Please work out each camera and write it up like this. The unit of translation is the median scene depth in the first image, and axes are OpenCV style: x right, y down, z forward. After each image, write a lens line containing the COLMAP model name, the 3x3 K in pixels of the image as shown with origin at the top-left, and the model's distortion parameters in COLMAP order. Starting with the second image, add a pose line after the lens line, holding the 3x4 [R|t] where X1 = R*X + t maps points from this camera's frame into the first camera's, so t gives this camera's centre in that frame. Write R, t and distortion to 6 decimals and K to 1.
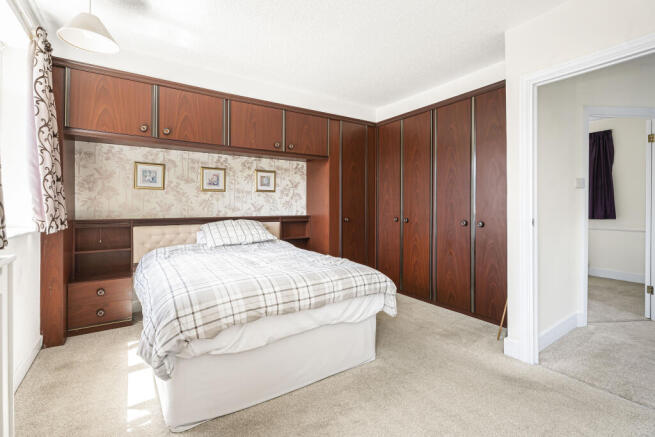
lens RADIAL K [[301.1, 0, 326.5], [0, 301.1, 213.2], [0, 0, 1]] dist [-0.001308, 0.000115]
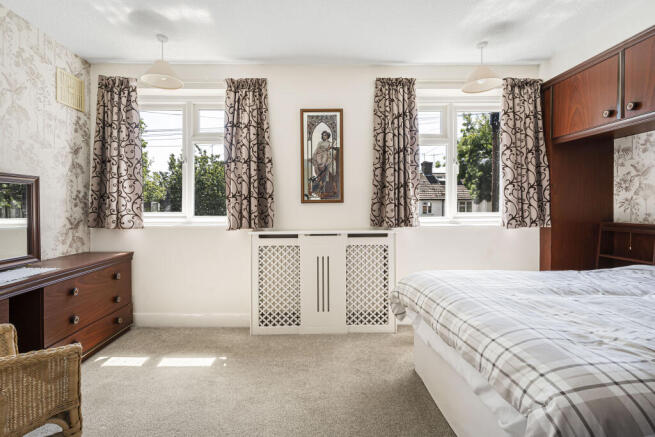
lens RADIAL K [[301.1, 0, 326.5], [0, 301.1, 213.2], [0, 0, 1]] dist [-0.001308, 0.000115]
pose [[-0.523729, 0.021404, -0.851616, 0.459016], [-0.010855, 0.999435, 0.031795, -0.026583], [0.851816, 0.025896, -0.523201, 0.719977]]
